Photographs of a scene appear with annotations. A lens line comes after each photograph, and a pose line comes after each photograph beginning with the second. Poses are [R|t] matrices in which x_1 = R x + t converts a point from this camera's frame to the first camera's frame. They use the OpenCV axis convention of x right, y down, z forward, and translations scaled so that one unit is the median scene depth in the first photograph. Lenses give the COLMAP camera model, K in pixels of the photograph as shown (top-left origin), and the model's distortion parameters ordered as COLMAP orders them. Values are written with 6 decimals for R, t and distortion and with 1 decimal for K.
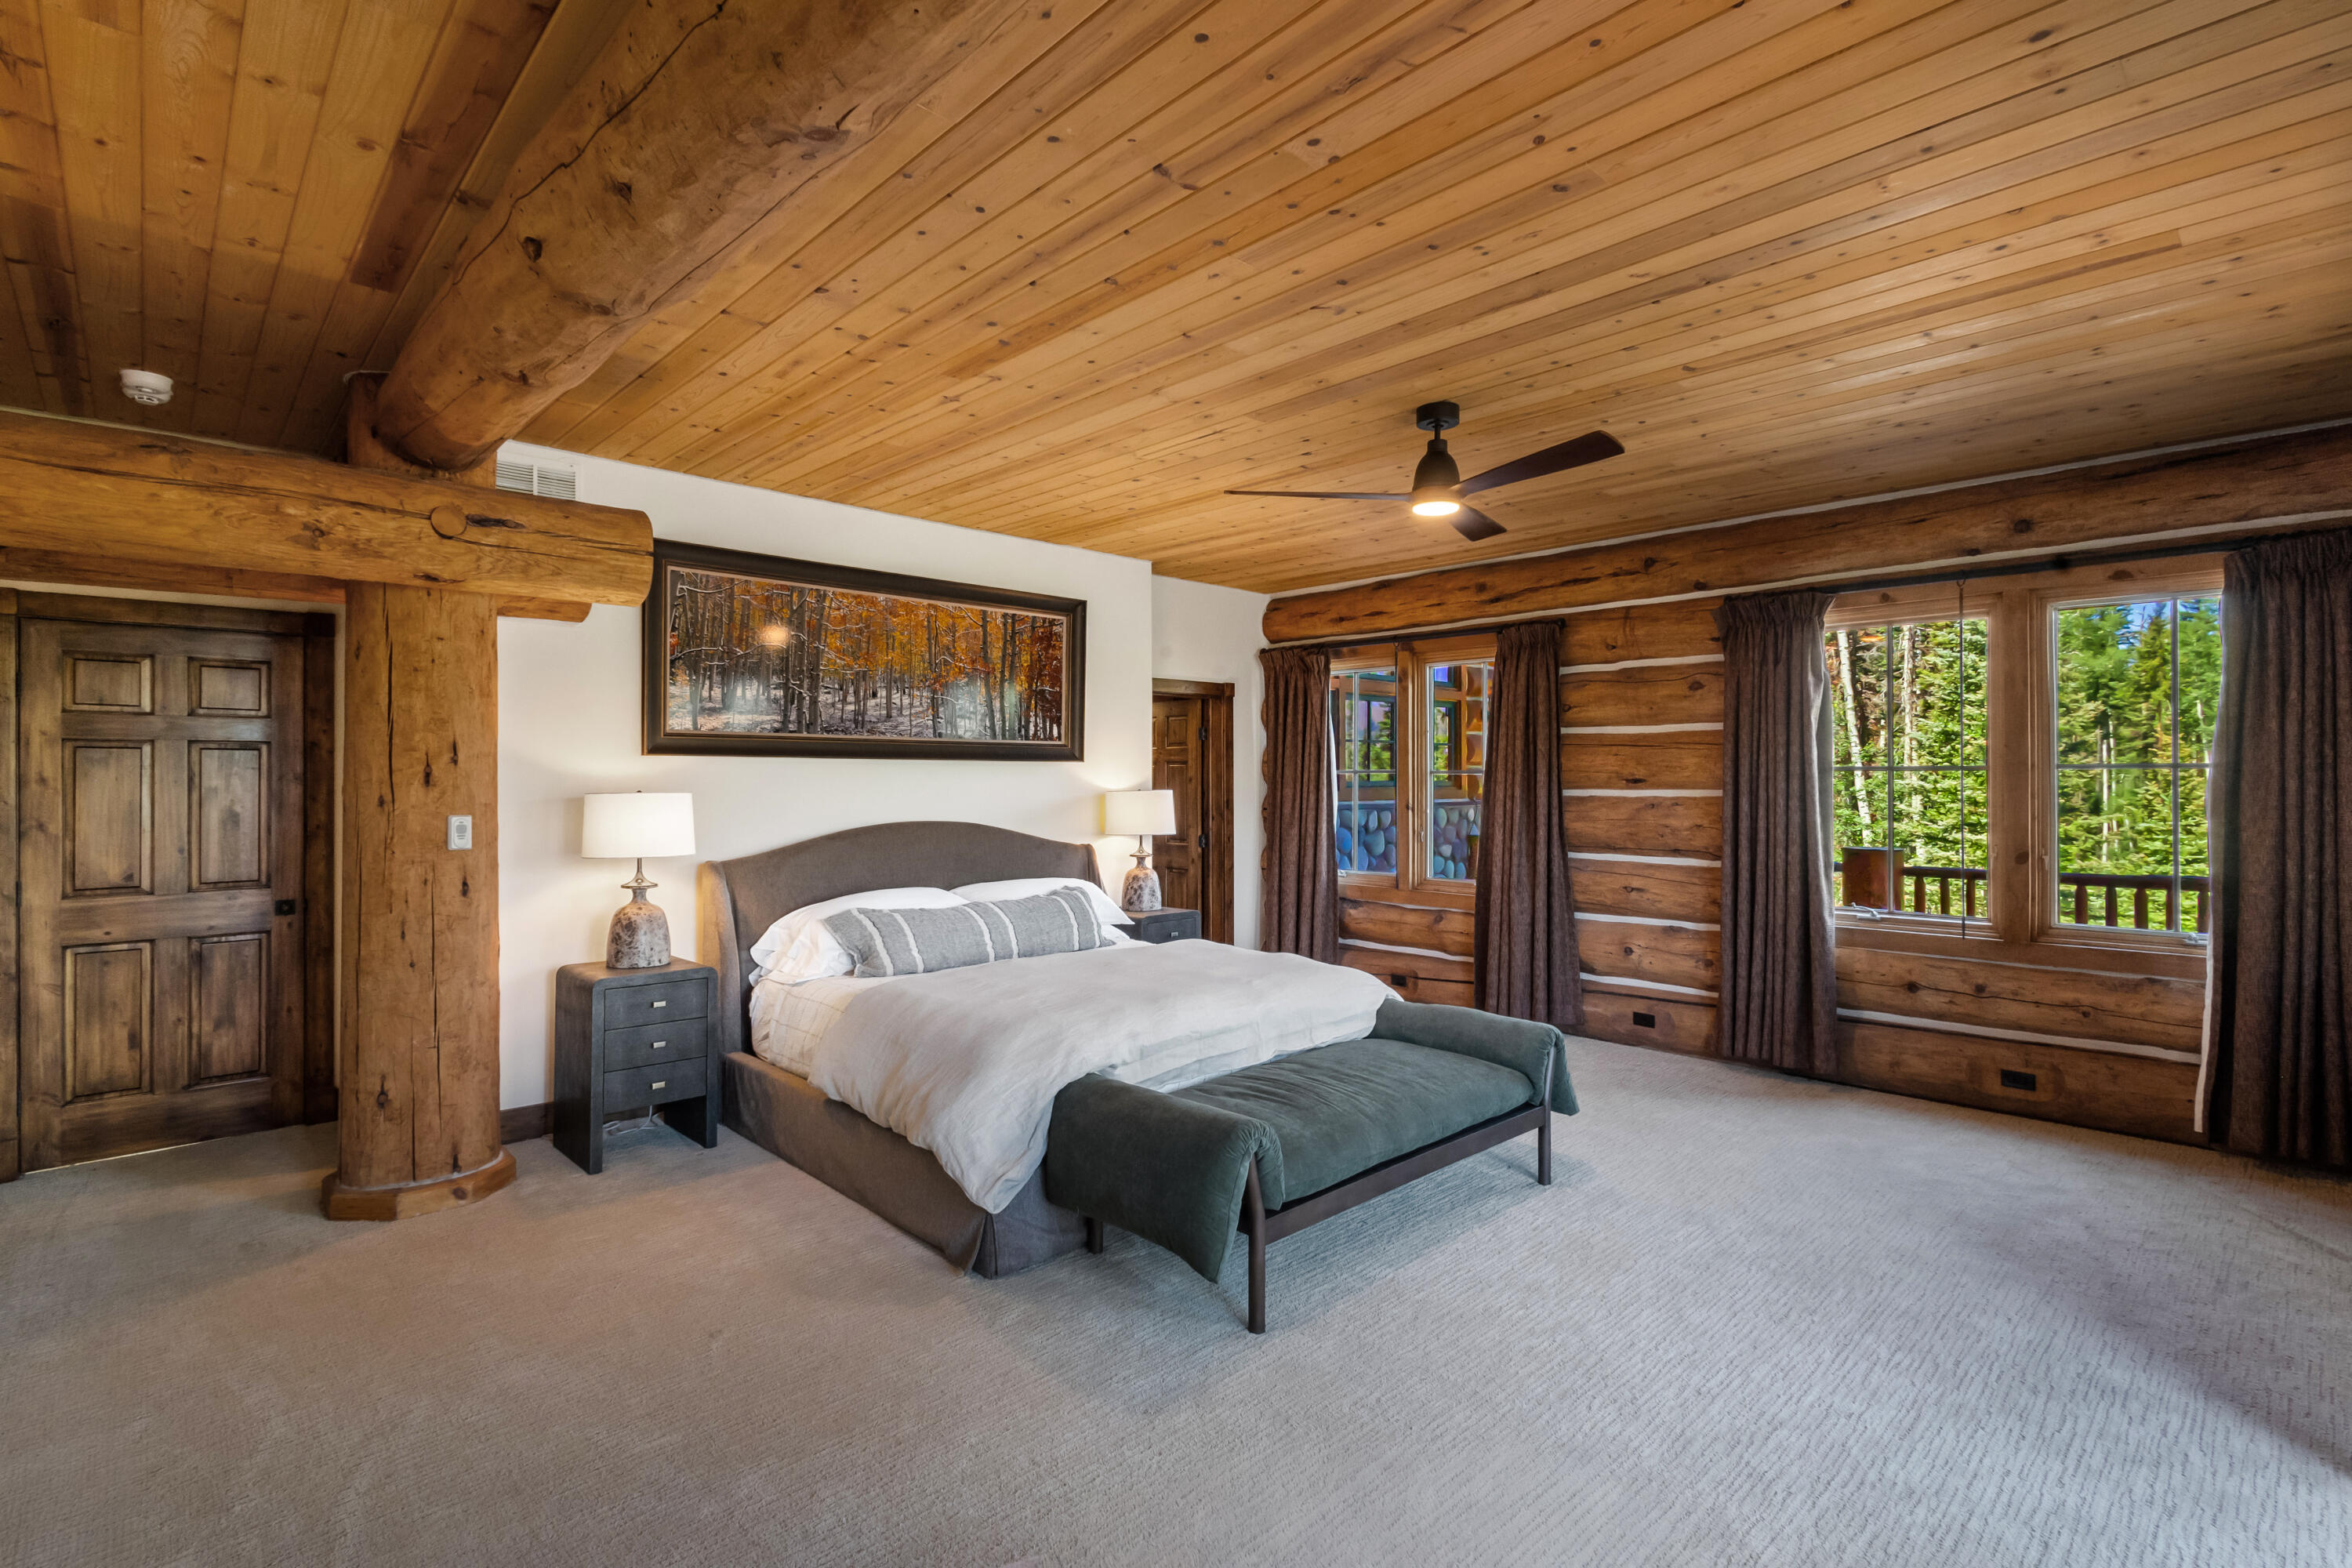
lens RADIAL K [[1091.5, 0, 1181.0], [0, 1091.5, 781.5], [0, 0, 1]] dist [0.015256, -0.004796]
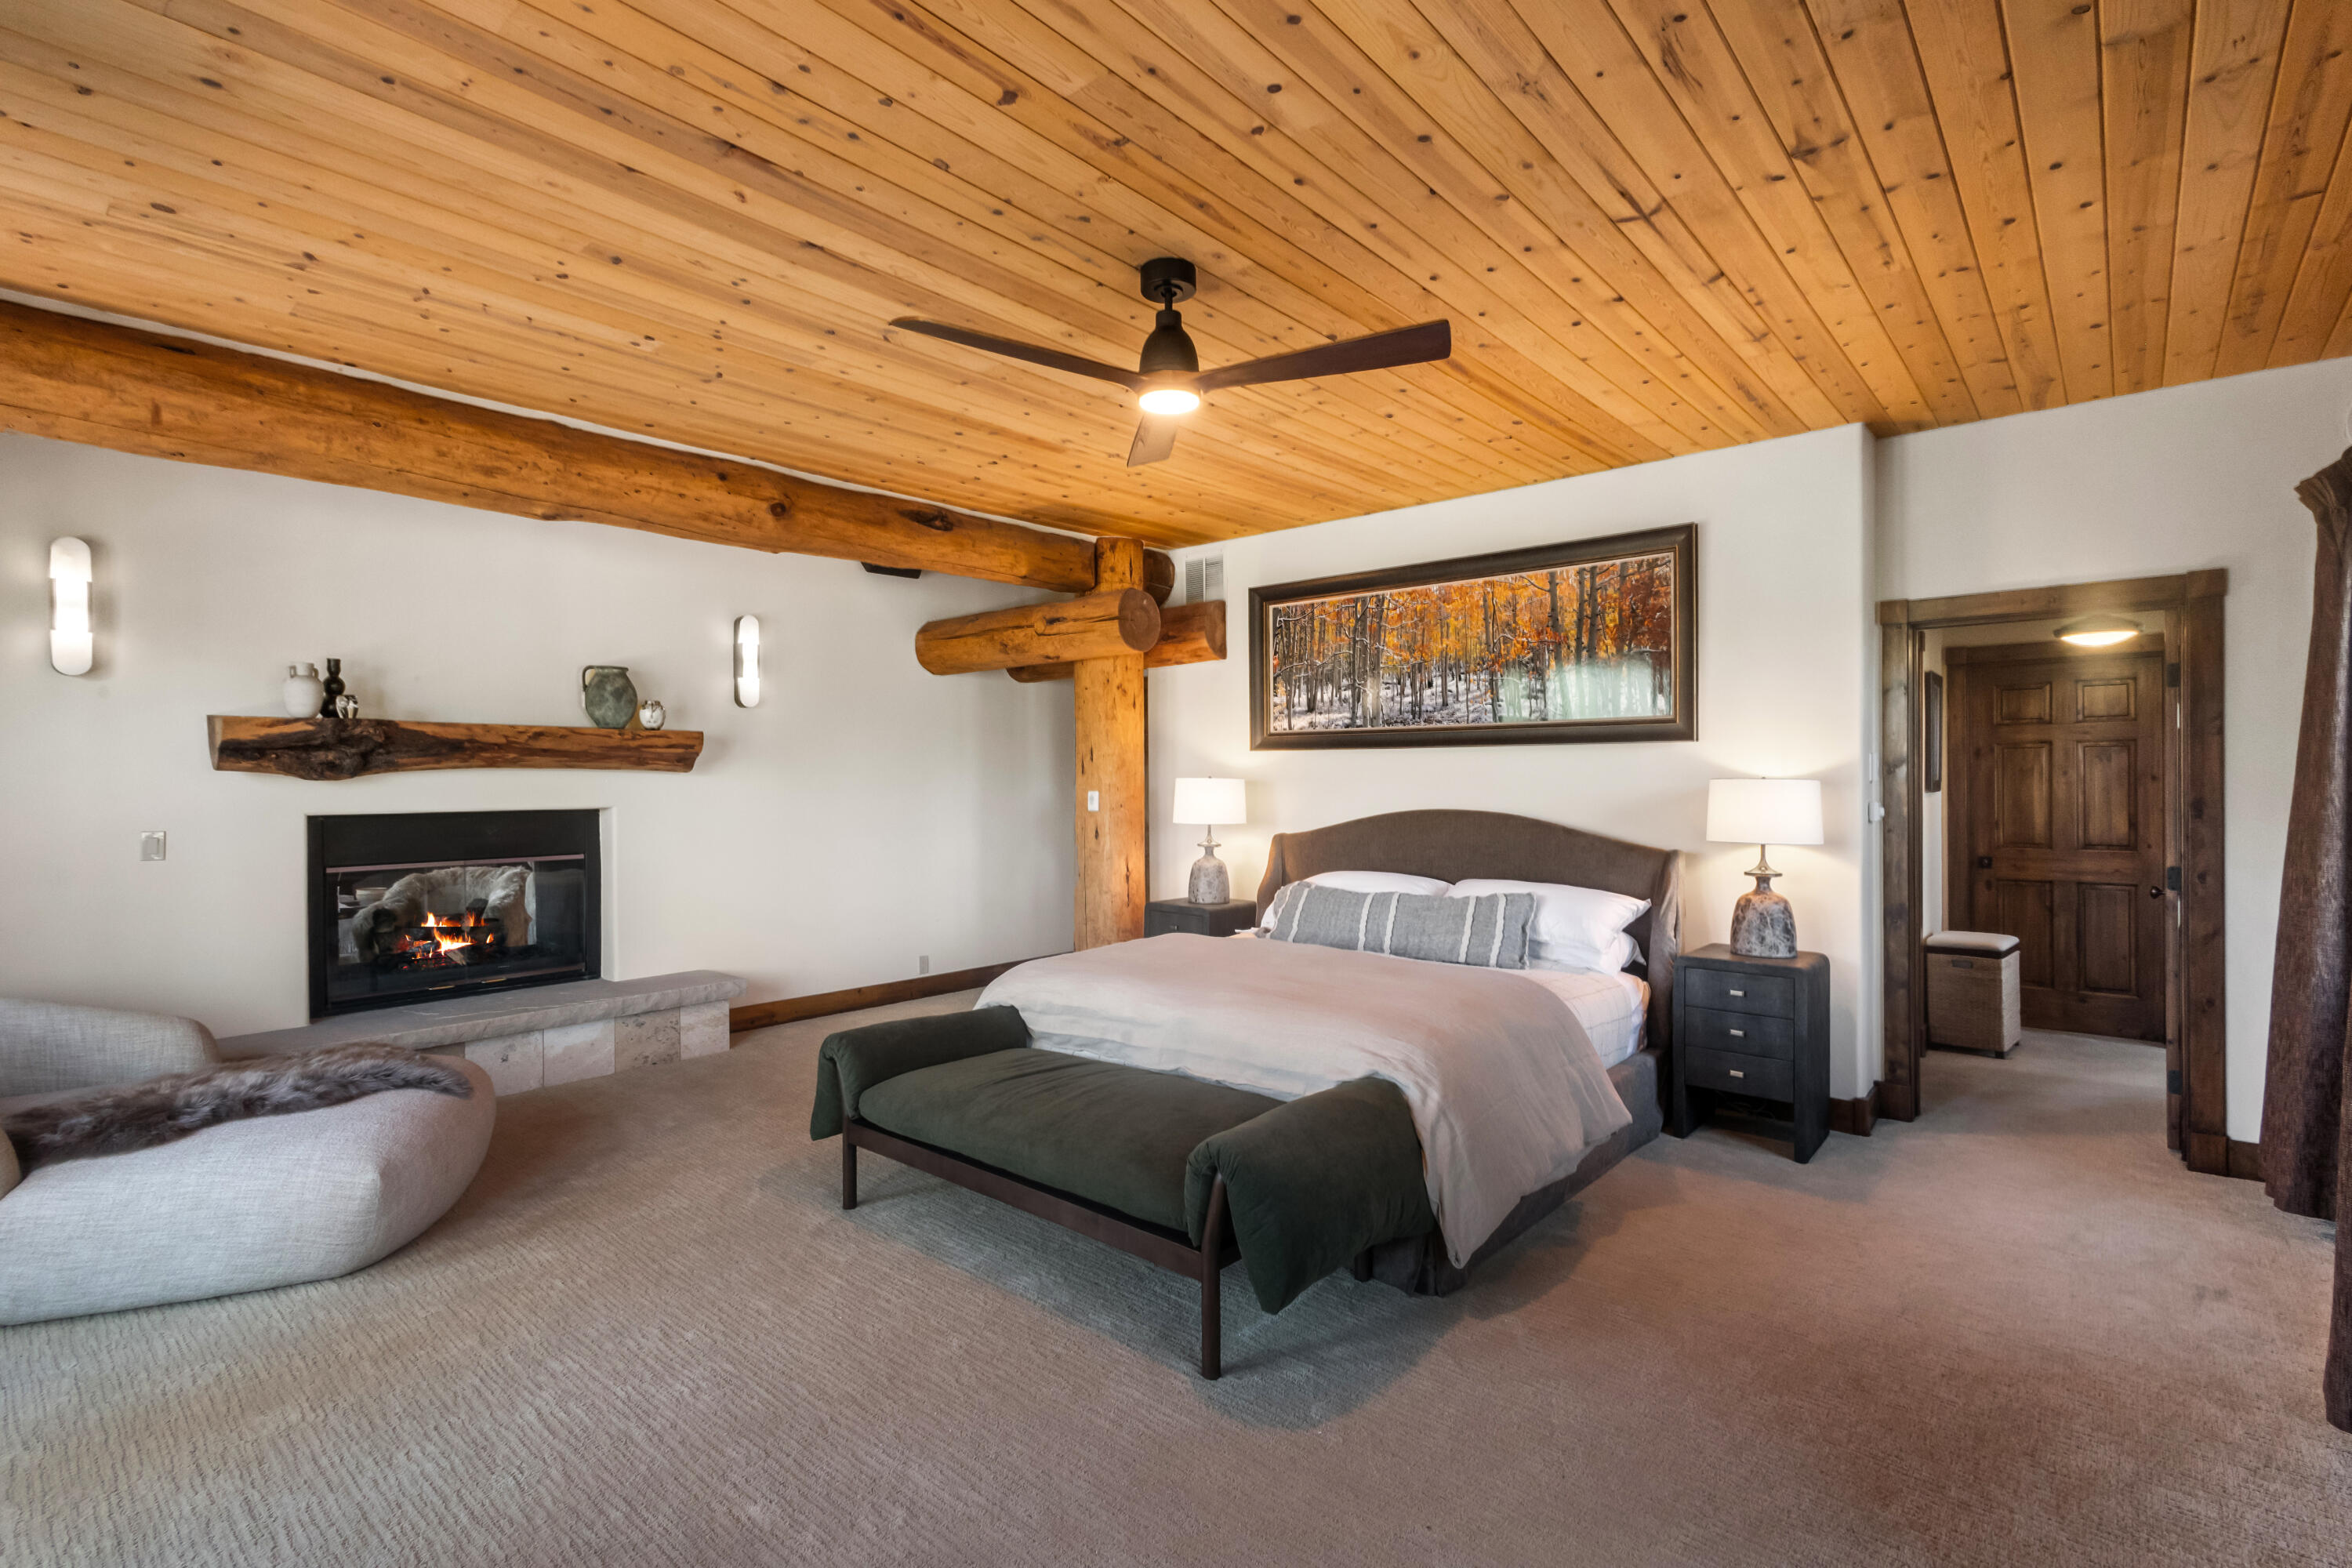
lens RADIAL K [[1091.5, 0, 1179.7], [0, 1091.5, 784.3], [0, 0, 1]] dist [0.015256, -0.004796]
pose [[0.093507, 0.002170, -0.995616, 0.722267], [-0.001039, 0.999997, 0.002082, 0.012128], [0.995618, 0.000840, 0.093509, 0.680151]]
